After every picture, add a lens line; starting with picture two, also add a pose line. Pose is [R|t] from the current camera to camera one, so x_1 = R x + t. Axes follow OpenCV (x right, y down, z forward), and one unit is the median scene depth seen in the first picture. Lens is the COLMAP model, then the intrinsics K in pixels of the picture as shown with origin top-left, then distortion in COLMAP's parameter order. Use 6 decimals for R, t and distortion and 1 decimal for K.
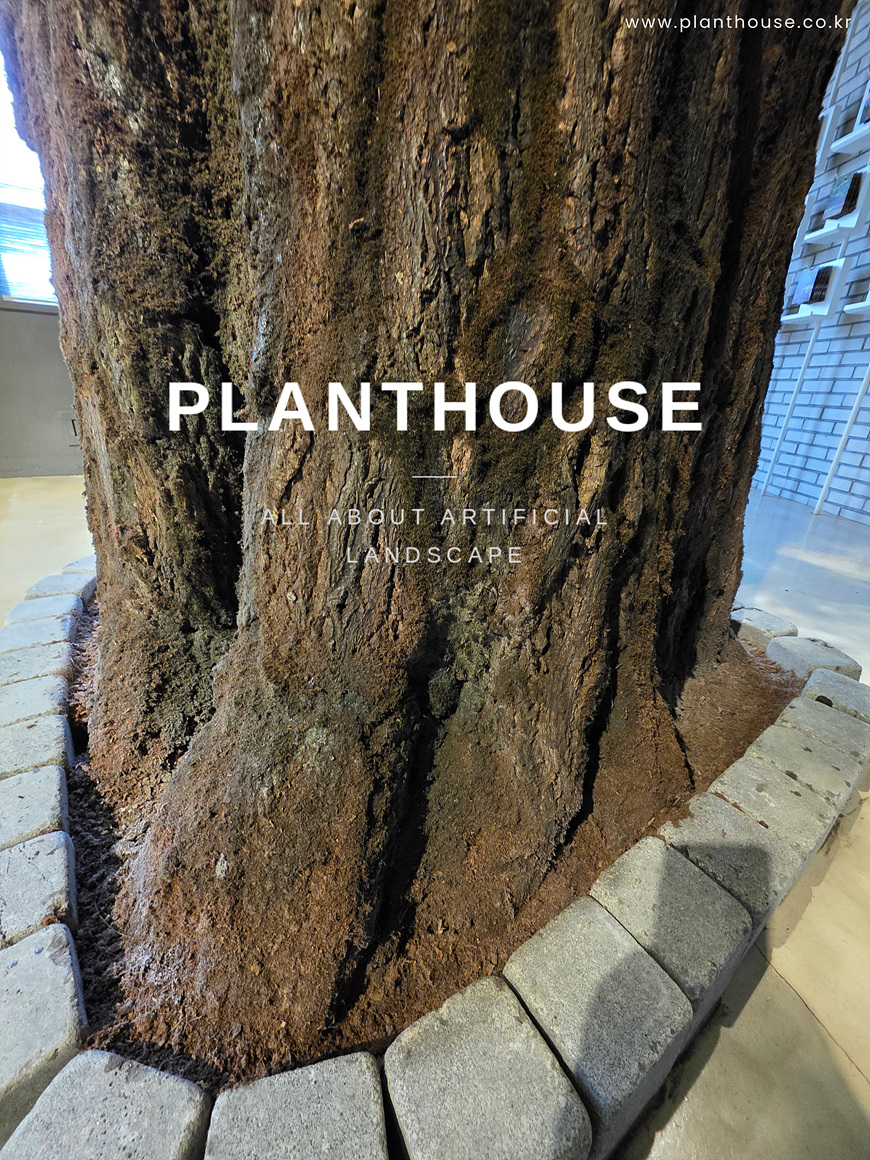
lens RADIAL K [[463.3, 0, 434.2], [0, 463.3, 574.6], [0, 0, 1]] dist [-0.001666, 0.000732]
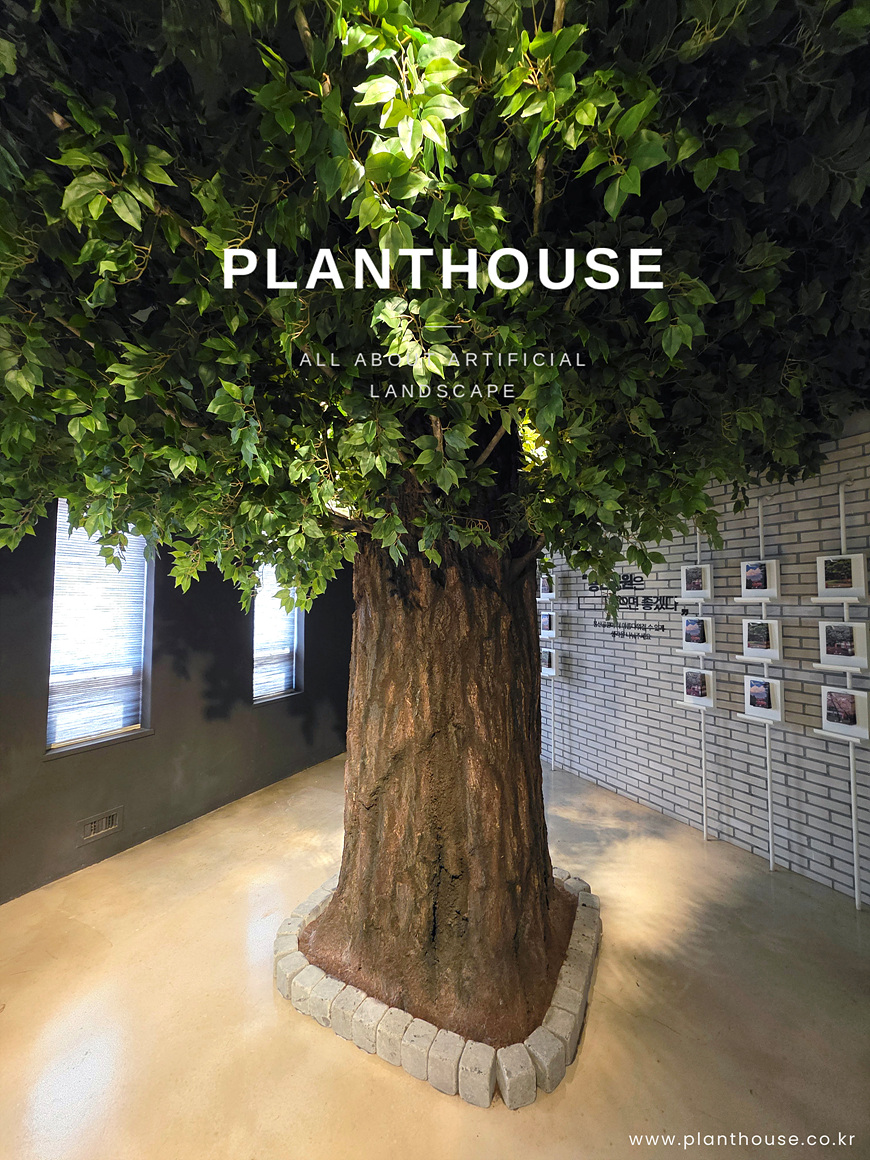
lens RADIAL K [[463.3, 0, 436.7], [0, 463.3, 574.5], [0, 0, 1]] dist [-0.001666, 0.000732]
pose [[0.881303, -0.016271, 0.472272, -2.679681], [0.213859, 0.904937, -0.367904, -1.458561], [-0.421390, 0.425234, 0.801003, -3.683307]]
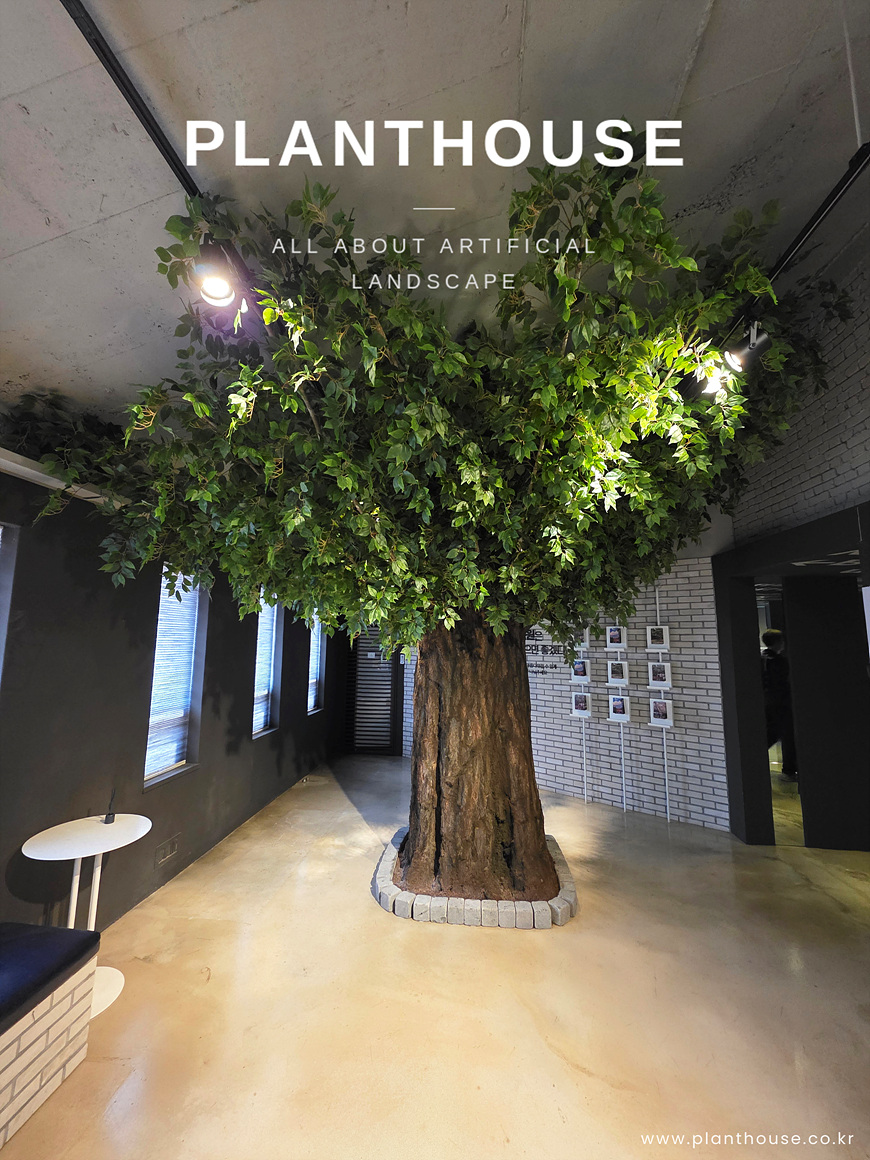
lens RADIAL K [[463.3, 0, 436.9], [0, 463.3, 573.7], [0, 0, 1]] dist [-0.001666, 0.000732]
pose [[0.638143, 0.068017, 0.766908, -7.236048], [0.310931, 0.888482, -0.337524, -1.785471], [-0.704341, 0.453844, 0.545830, -4.097347]]
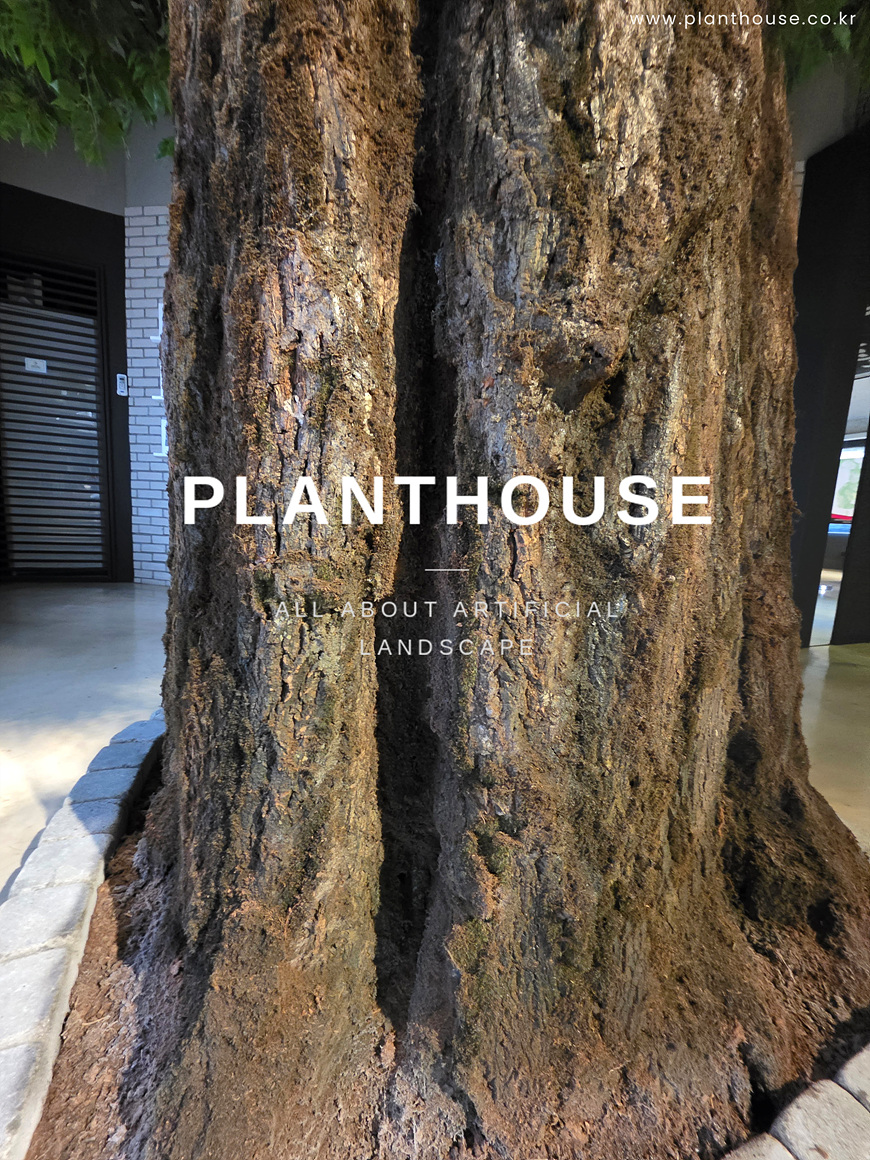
lens RADIAL K [[463.3, 0, 438.9], [0, 463.3, 577.8], [0, 0, 1]] dist [-0.001666, 0.000732]
pose [[0.191035, -0.169045, 0.966918, -2.079711], [0.330251, 0.938701, 0.098864, -1.042788], [-0.924359, 0.300439, 0.235152, 1.515822]]
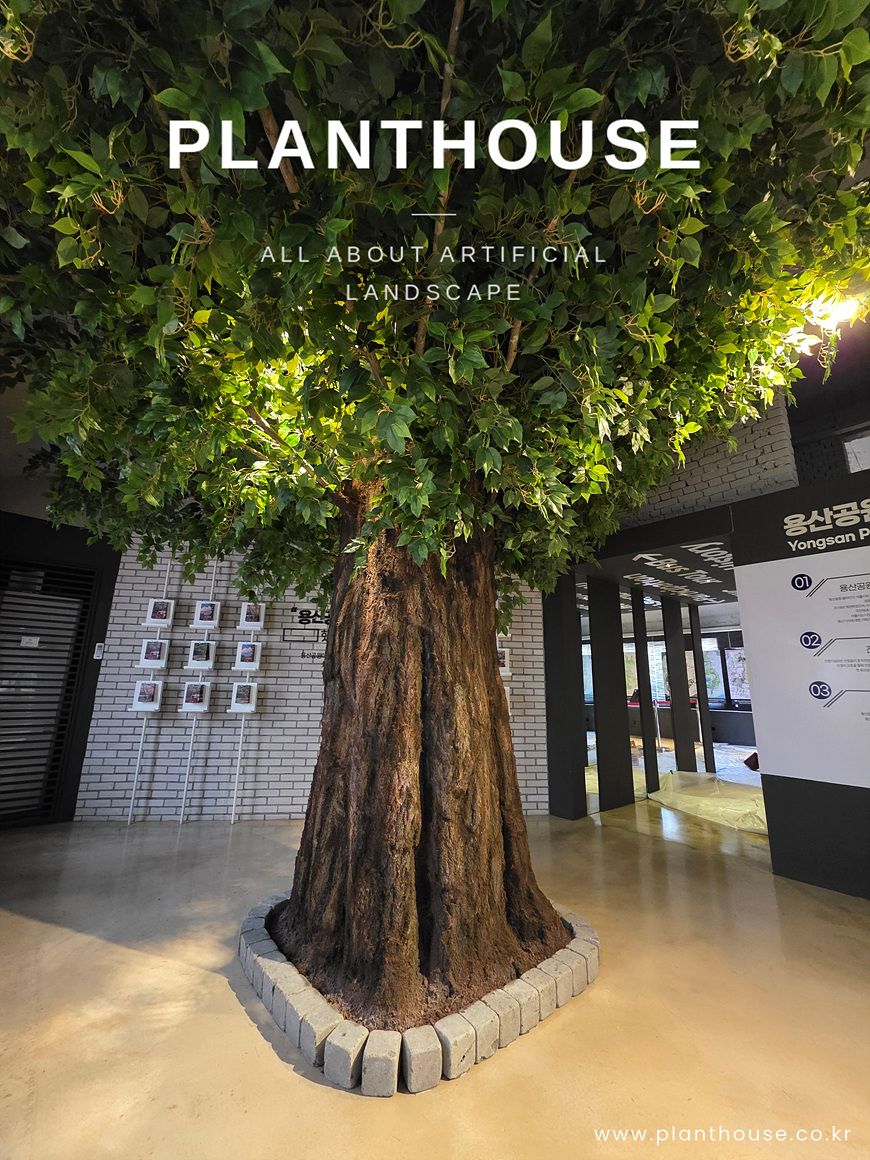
lens RADIAL K [[463.3, 0, 438.2], [0, 463.3, 575.8], [0, 0, 1]] dist [-0.001666, 0.000732]
pose [[-0.103019, 0.178270, 0.978574, -5.802593], [0.359260, 0.924066, -0.130519, -2.633632], [-0.927534, 0.338116, -0.159242, 1.556840]]
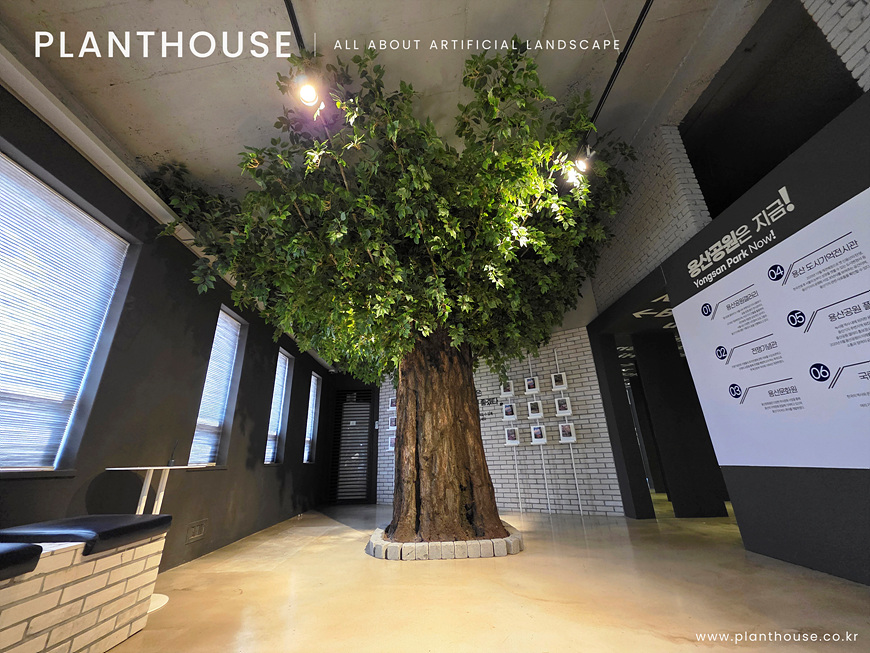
lens RADIAL K [[347.4, 0, 432.7], [0, 347.4, 322.3], [0, 0, 1]] dist [-0.001666, 0.000732]
pose [[0.547575, 0.249486, 0.798698, -7.942736], [0.369826, 0.784069, -0.498463, 0.294403], [-0.750593, 0.568325, 0.337070, -3.028311]]
